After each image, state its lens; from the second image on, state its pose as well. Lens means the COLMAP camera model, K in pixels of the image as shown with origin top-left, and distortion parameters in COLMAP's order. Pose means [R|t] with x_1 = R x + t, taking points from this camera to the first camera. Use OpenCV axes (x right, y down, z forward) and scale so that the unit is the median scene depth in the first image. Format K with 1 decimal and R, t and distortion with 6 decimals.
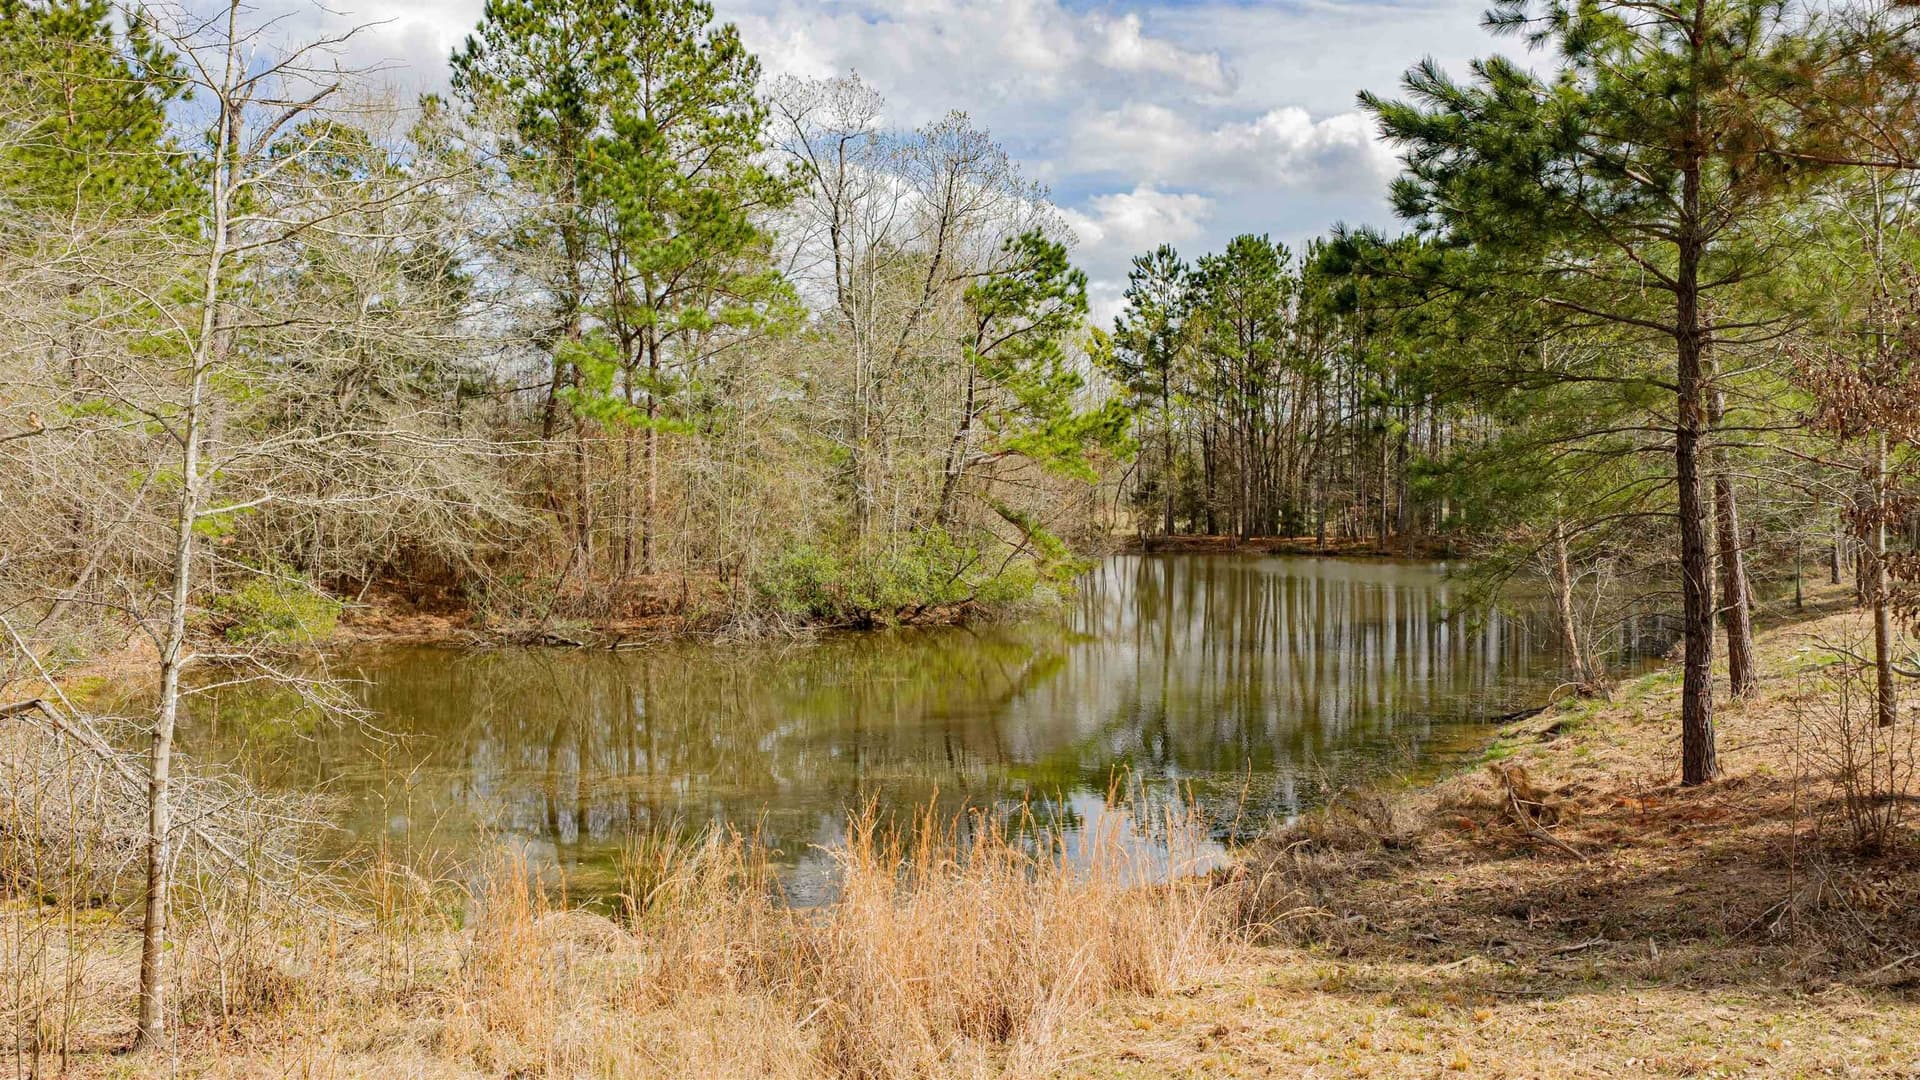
lens RADIAL K [[1566.0, 0, 960.0], [0, 1566.0, 540.0], [0, 0, 1]] dist [0.082522, -0.257412]
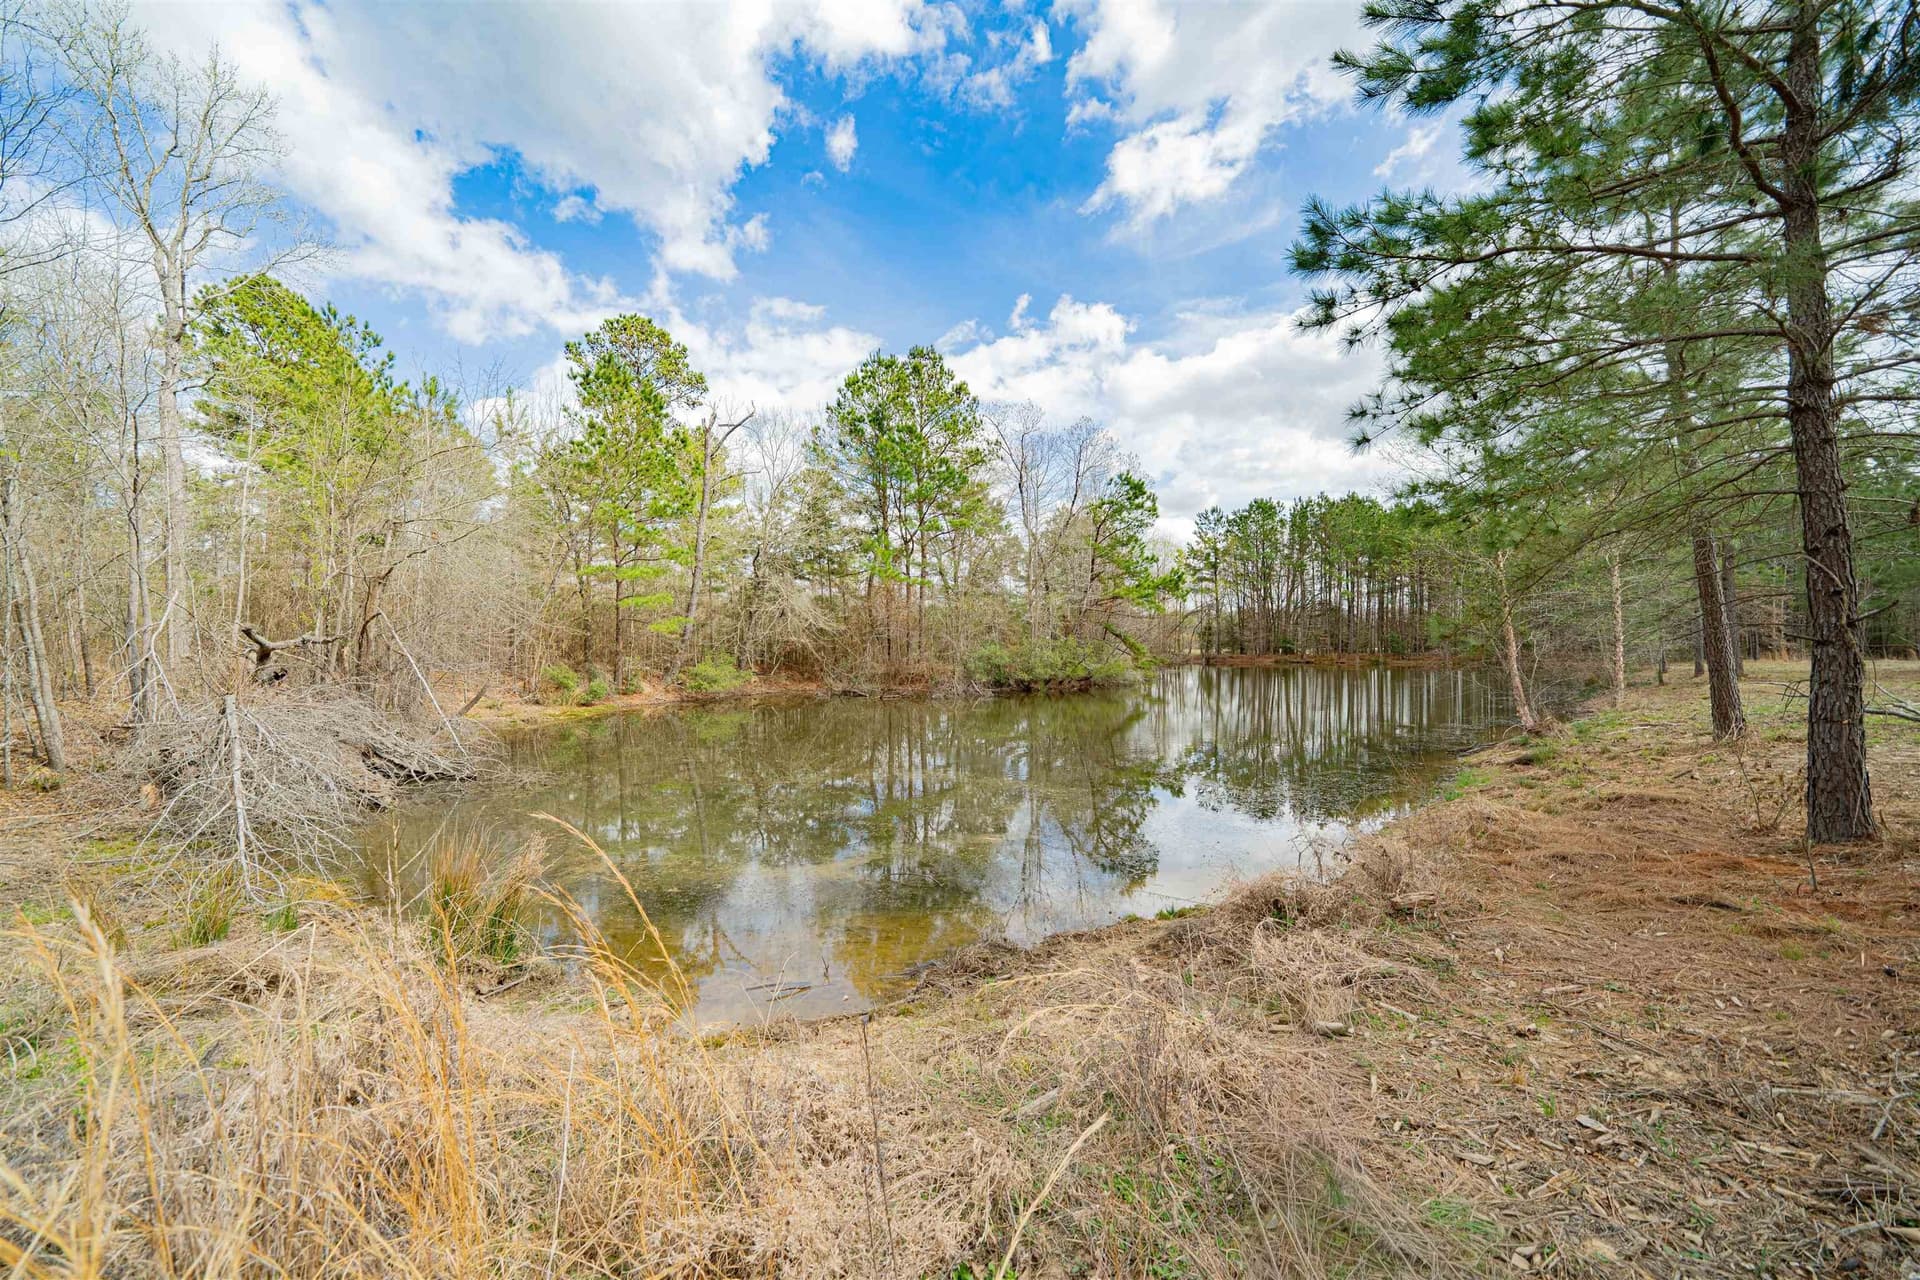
lens RADIAL K [[676.3, 0, 937.4], [0, 676.3, 656.1], [0, 0, 1]] dist [-0.020654, -0.000004]
pose [[0.962548, -0.004137, -0.271079, 0.025826], [-0.000377, 0.999862, -0.016598, 0.014133], [0.271111, 0.016078, 0.962414, 0.107359]]
